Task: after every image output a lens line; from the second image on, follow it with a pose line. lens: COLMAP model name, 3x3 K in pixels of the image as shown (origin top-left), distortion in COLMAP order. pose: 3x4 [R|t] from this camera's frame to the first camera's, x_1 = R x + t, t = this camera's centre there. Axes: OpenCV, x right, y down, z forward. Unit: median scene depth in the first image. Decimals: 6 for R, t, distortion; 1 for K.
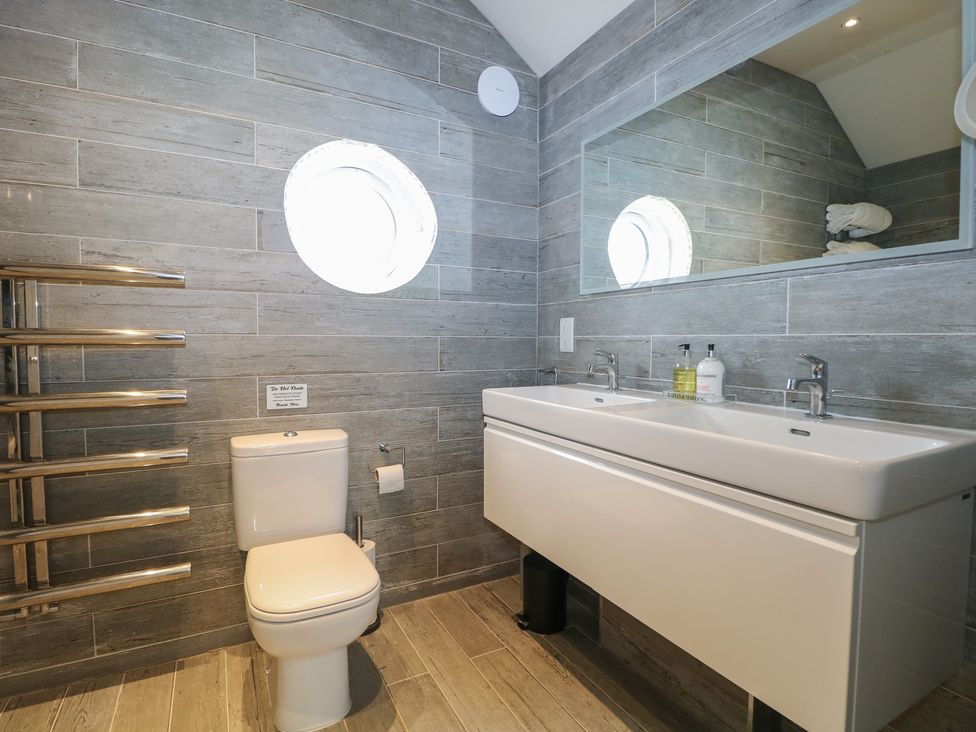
lens RADIAL K [[513.7, 0, 484.4], [0, 513.7, 360.6], [0, 0, 1]] dist [0.004978, -0.014458]
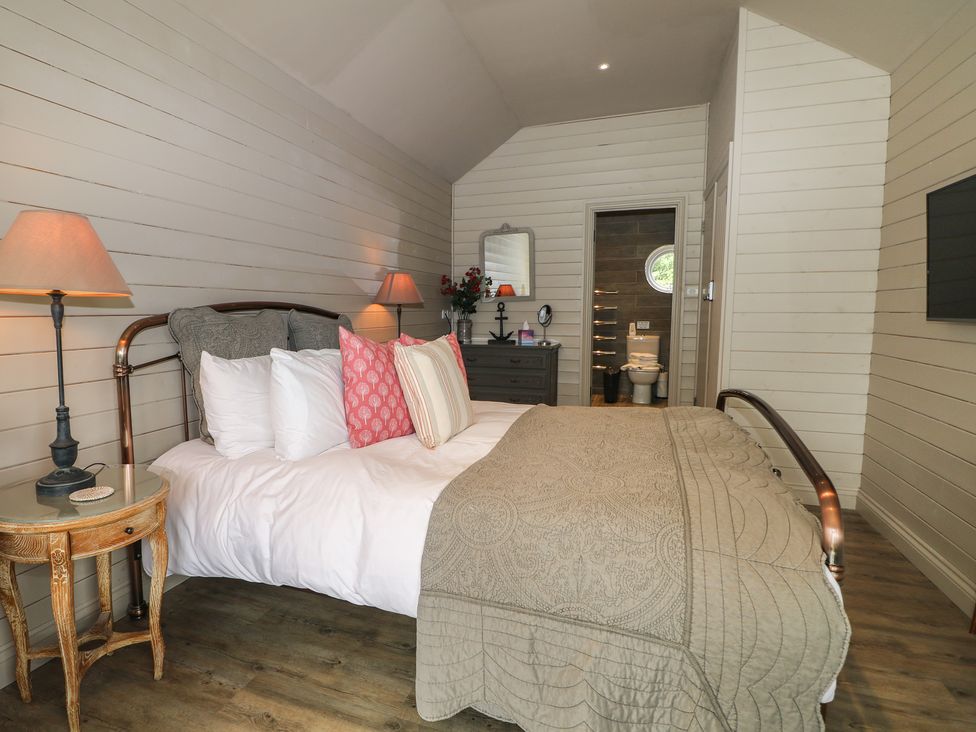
lens RADIAL K [[513.7, 0, 484.4], [0, 513.7, 360.6], [0, 0, 1]] dist [0.004978, -0.014458]
pose [[0.709882, 0.068507, -0.700981, 1.290239], [-0.027340, 0.997188, 0.069769, 0.097386], [0.703790, -0.030363, 0.709759, -2.192556]]
